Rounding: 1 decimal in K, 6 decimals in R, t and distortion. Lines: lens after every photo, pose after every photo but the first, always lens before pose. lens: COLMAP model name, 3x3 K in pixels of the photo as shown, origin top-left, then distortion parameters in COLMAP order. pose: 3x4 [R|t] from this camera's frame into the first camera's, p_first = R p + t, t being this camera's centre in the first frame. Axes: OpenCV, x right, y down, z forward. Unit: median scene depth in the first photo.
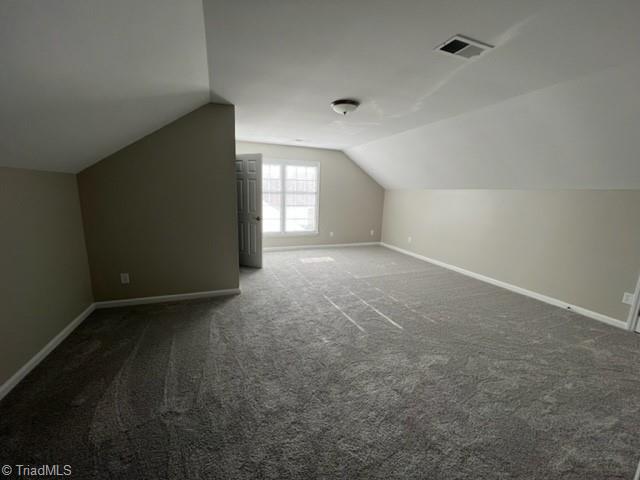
lens RADIAL K [[256.4, 0, 318.2], [0, 256.4, 239.0], [0, 0, 1]] dist [-0.000665, 0.000046]
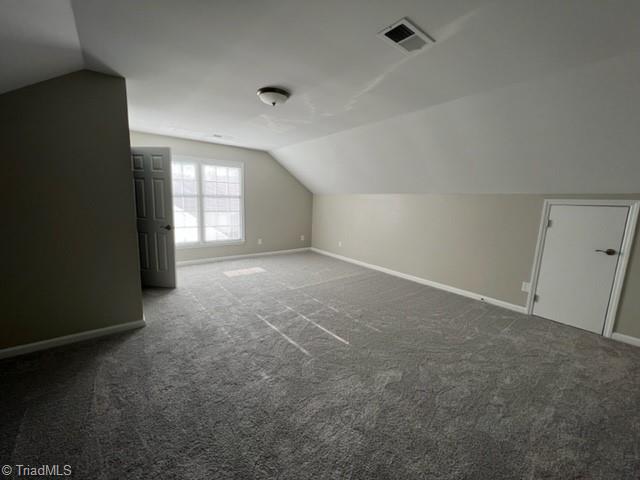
lens RADIAL K [[256.4, 0, 318.2], [0, 256.4, 239.0], [0, 0, 1]] dist [-0.000665, 0.000046]
pose [[0.957304, -0.042007, 0.286015, -0.020133], [0.047481, 0.998797, -0.012225, -0.016127], [-0.285157, 0.025284, 0.958147, 0.137563]]
